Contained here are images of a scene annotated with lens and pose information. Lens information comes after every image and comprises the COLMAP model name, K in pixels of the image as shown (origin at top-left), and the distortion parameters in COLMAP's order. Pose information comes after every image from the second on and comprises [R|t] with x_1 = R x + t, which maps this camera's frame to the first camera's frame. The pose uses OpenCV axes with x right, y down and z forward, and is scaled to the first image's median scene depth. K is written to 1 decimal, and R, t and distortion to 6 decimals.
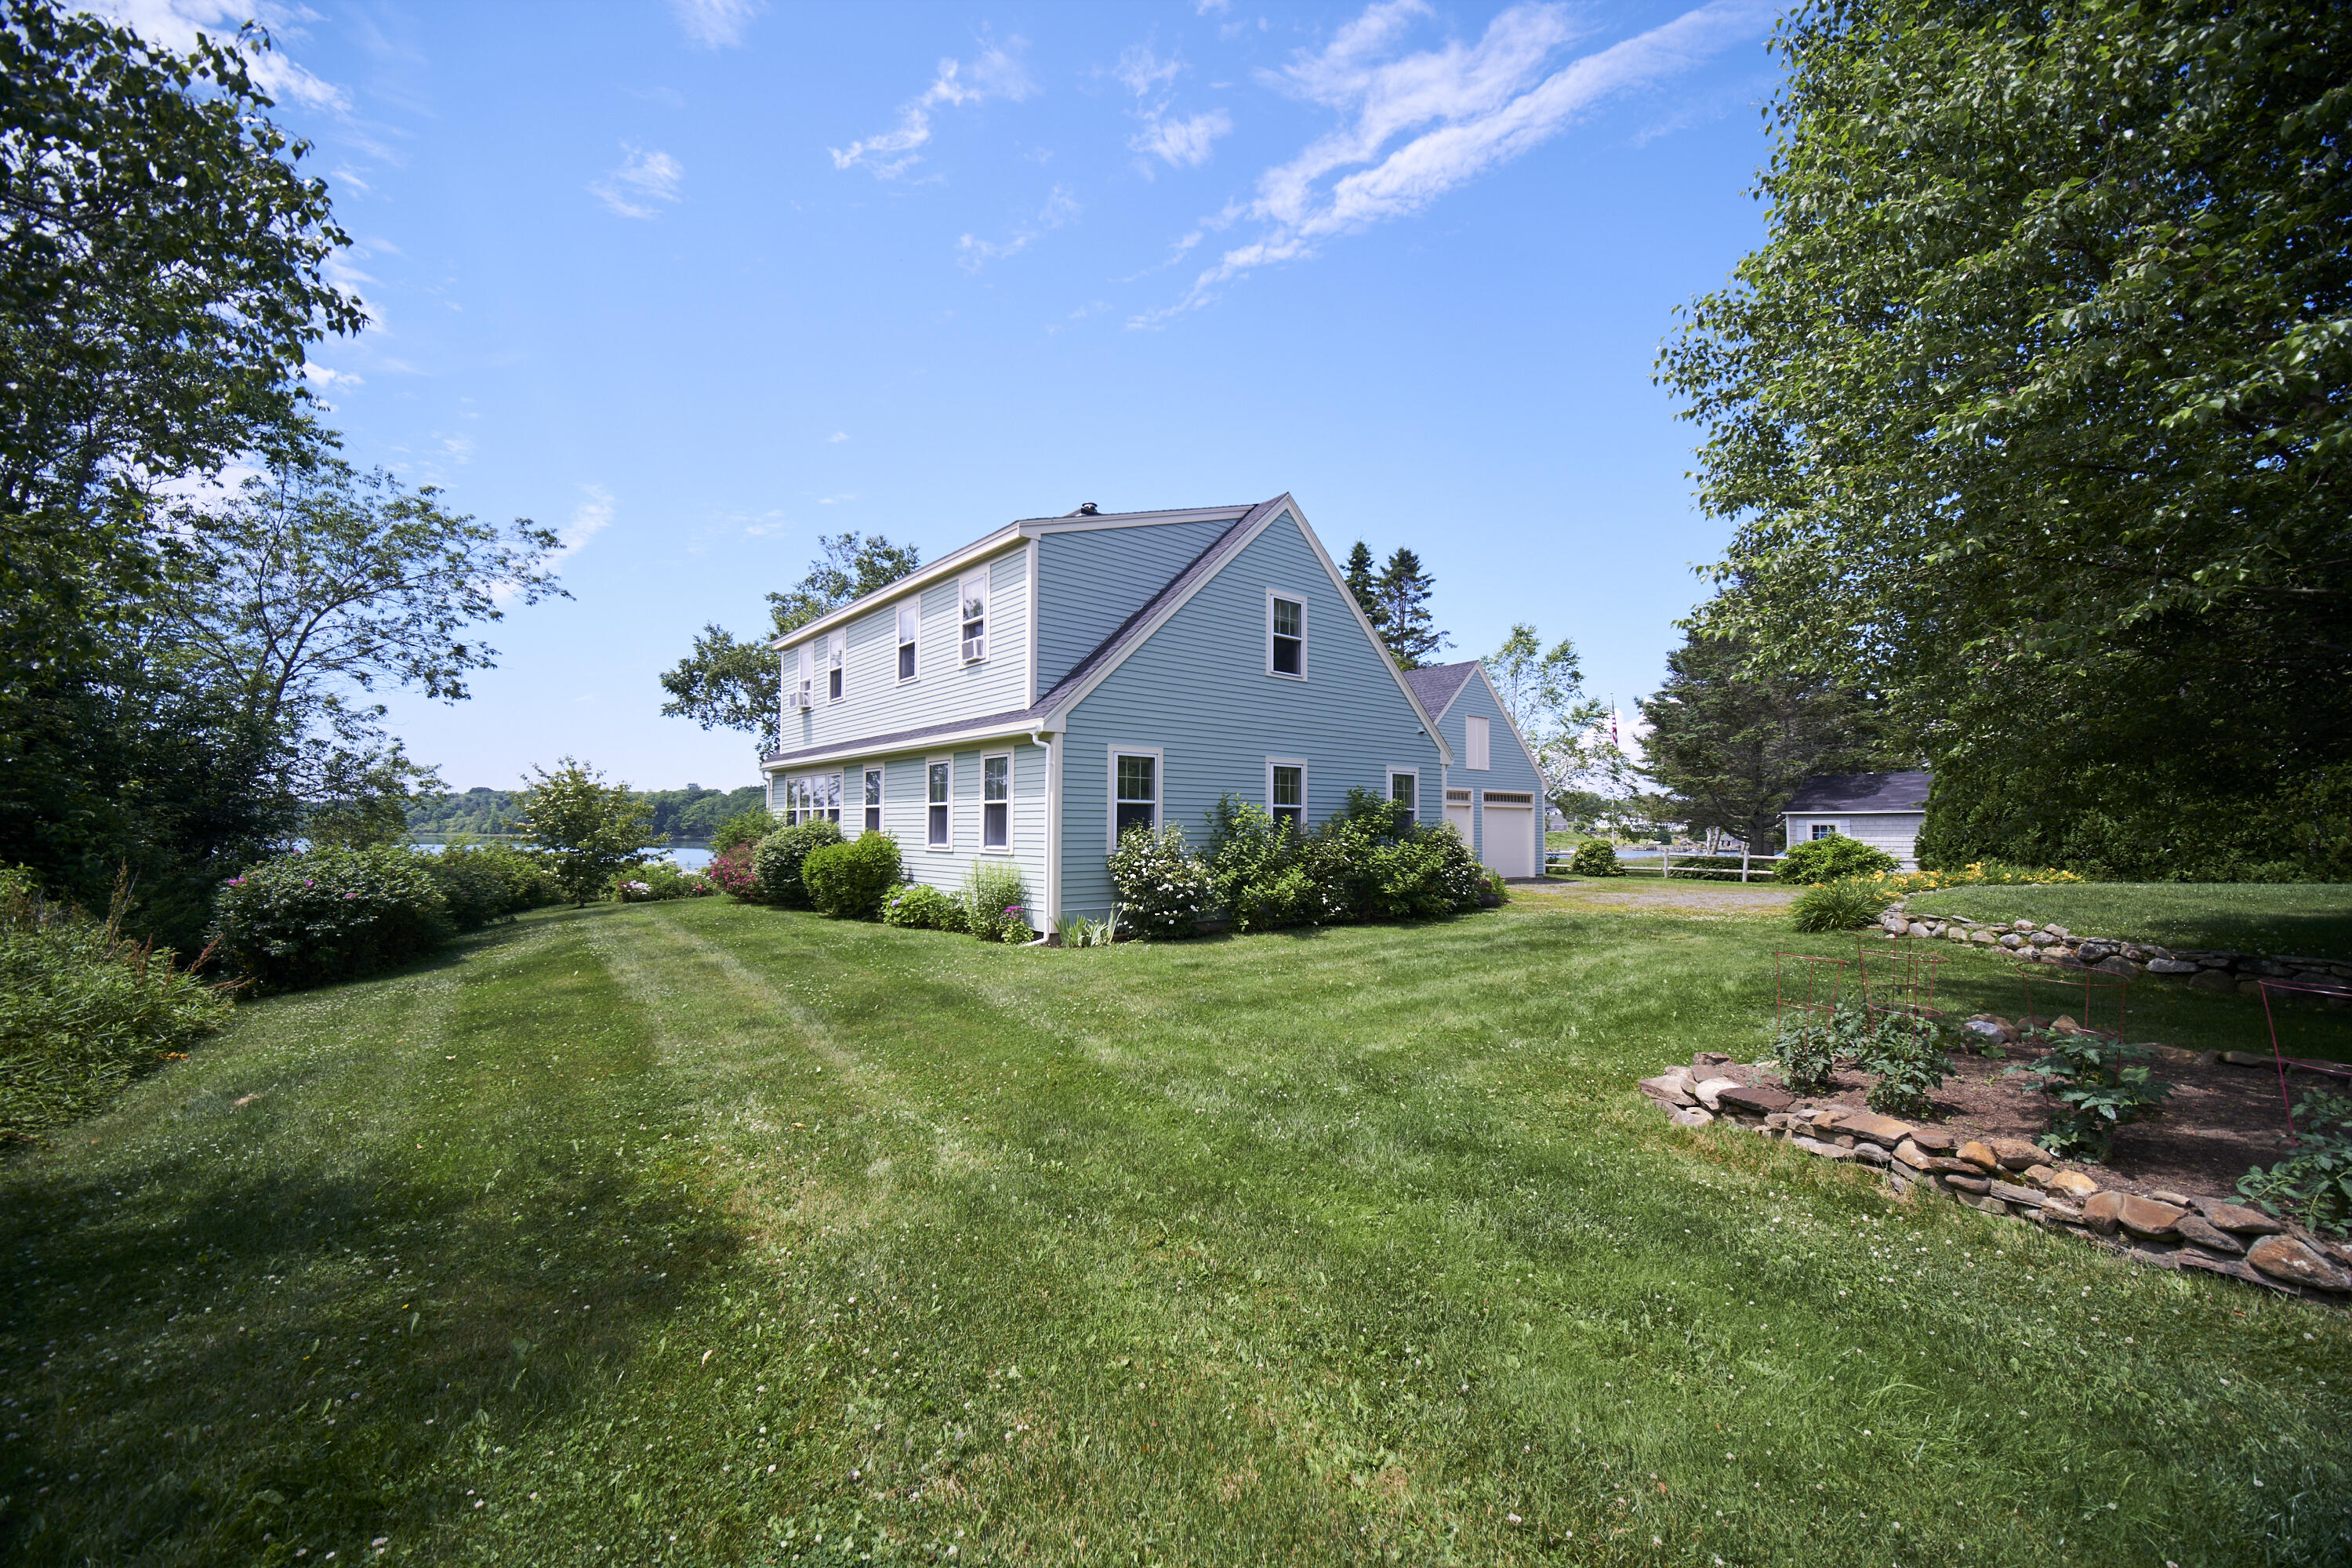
lens RADIAL K [[937.2, 0, 1175.9], [0, 937.2, 785.5], [0, 0, 1]] dist [-0.002471, -0.000007]
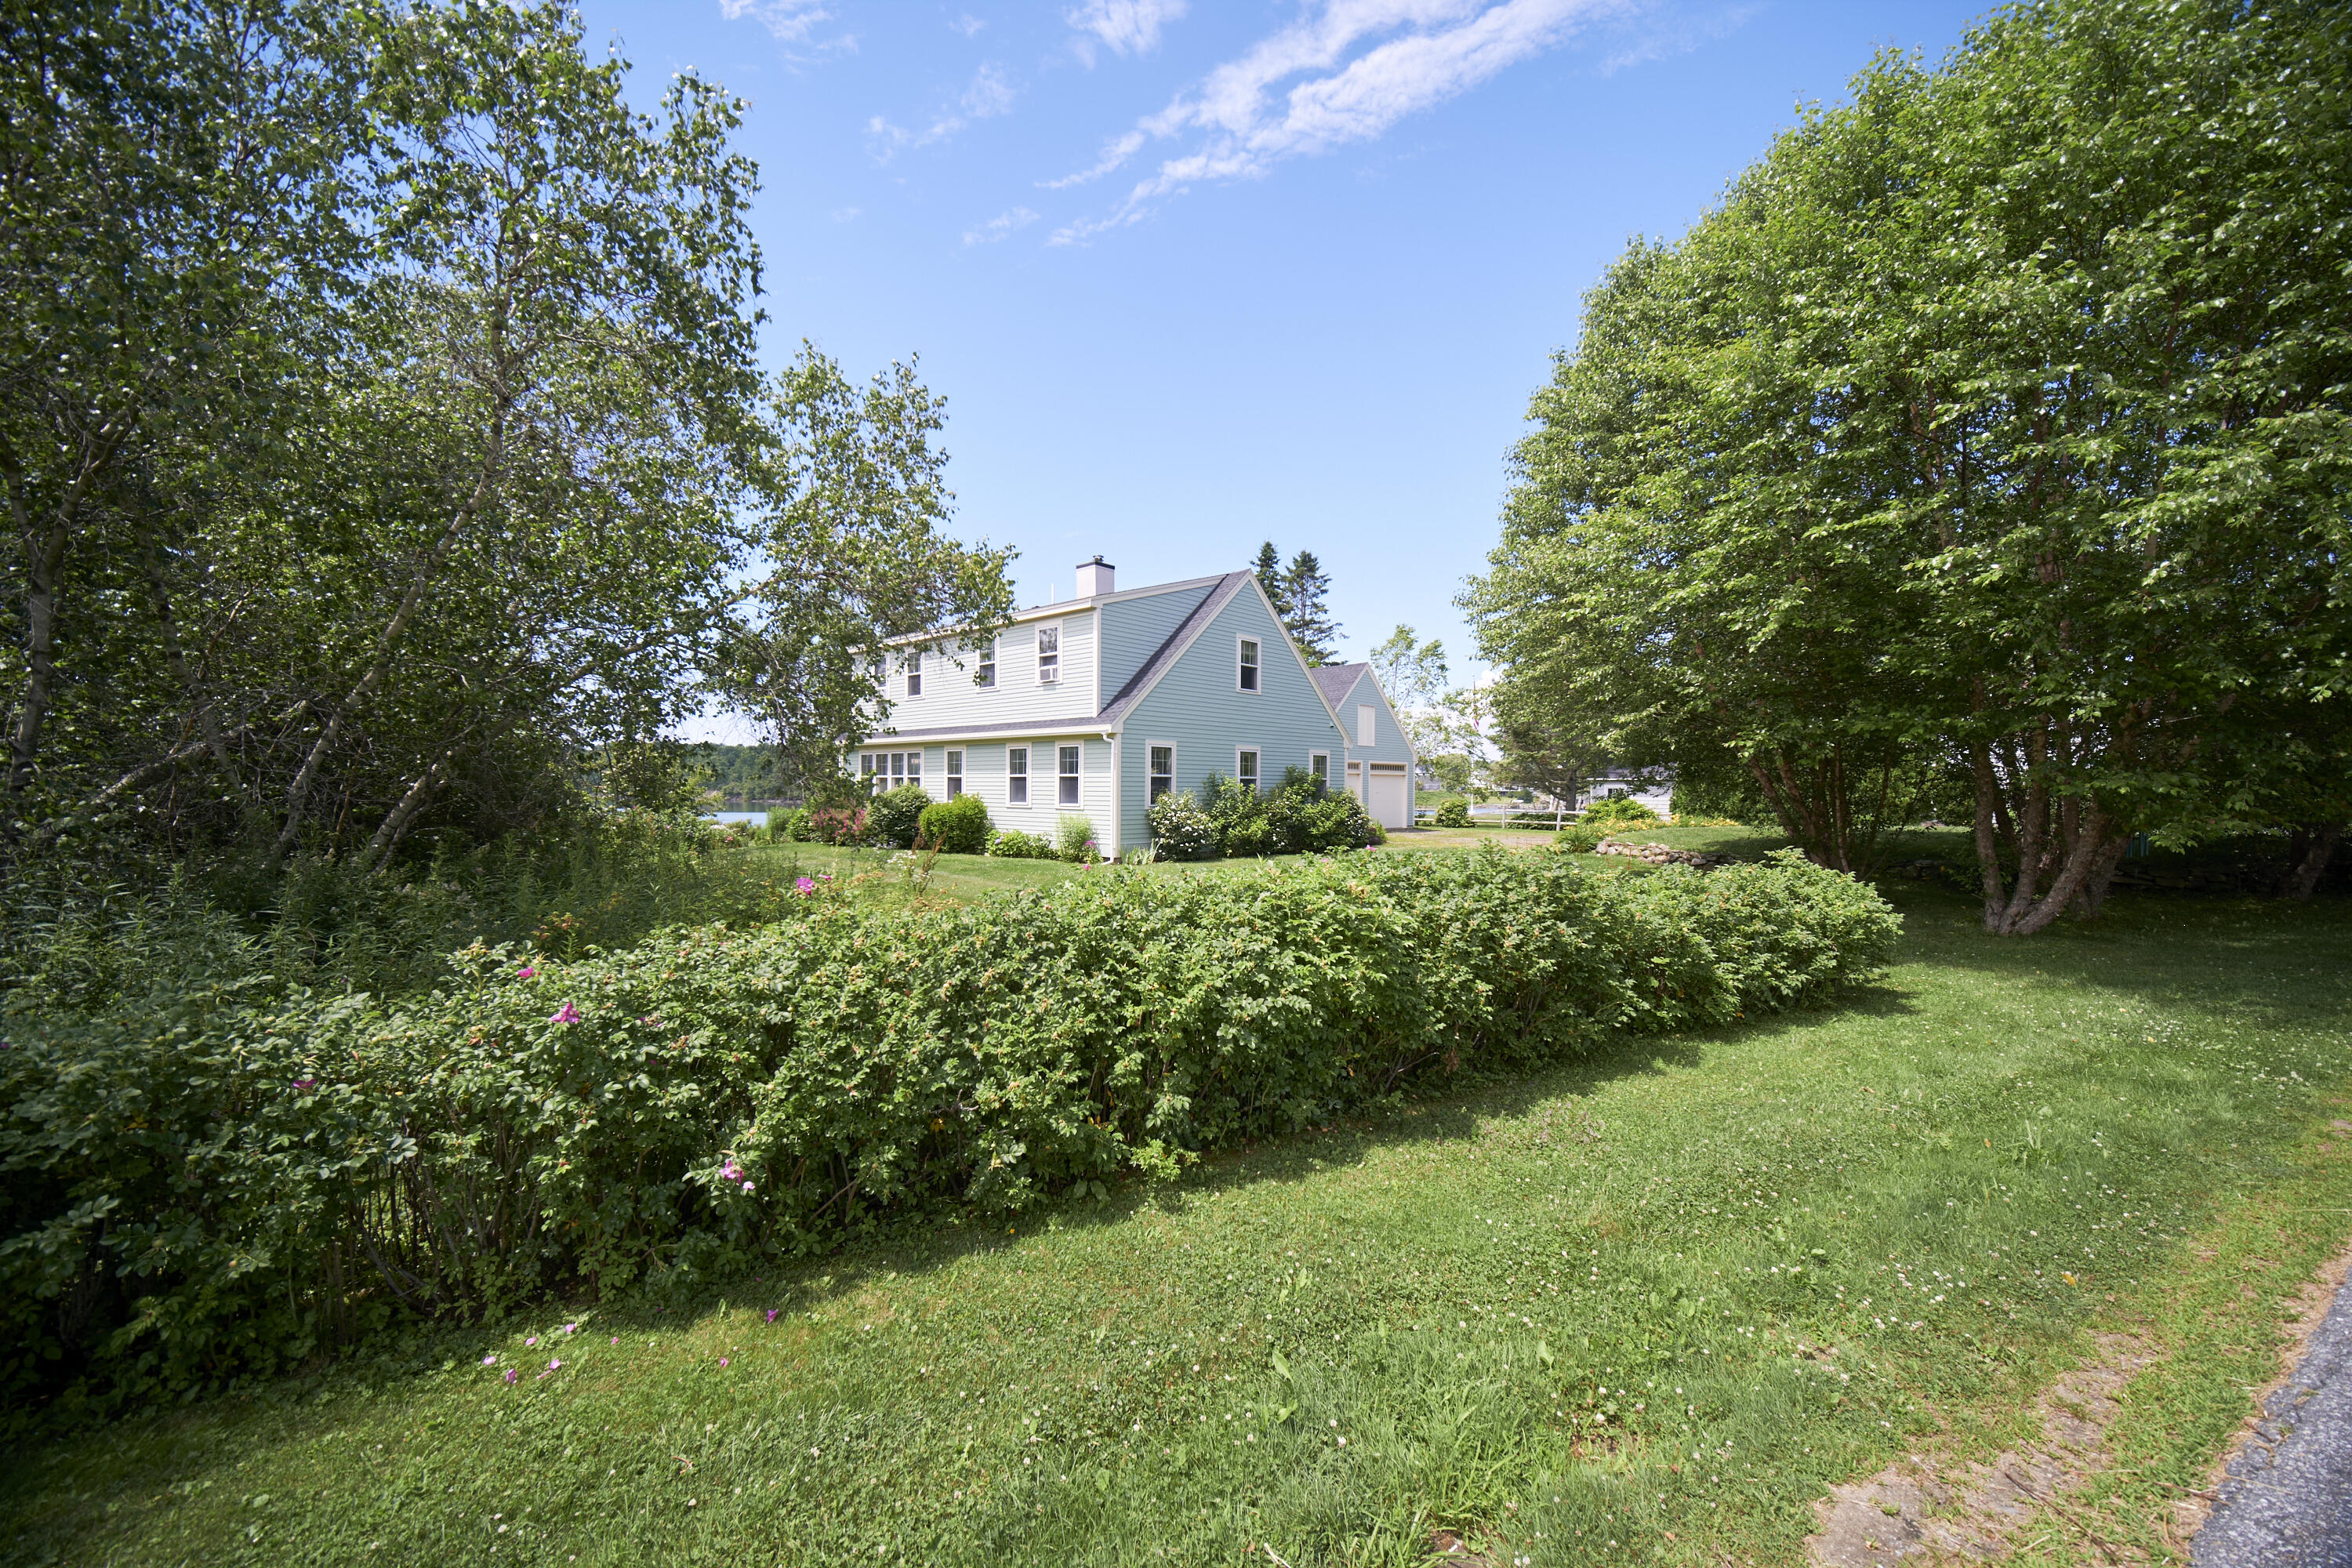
lens RADIAL K [[937.2, 0, 1175.9], [0, 937.2, 788.1], [0, 0, 1]] dist [-0.002471, -0.000007]
pose [[0.993000, 0.001719, 0.118099, -0.173799], [-0.007092, 0.998958, 0.045090, -0.028208], [-0.117898, -0.045612, 0.991978, -0.484551]]
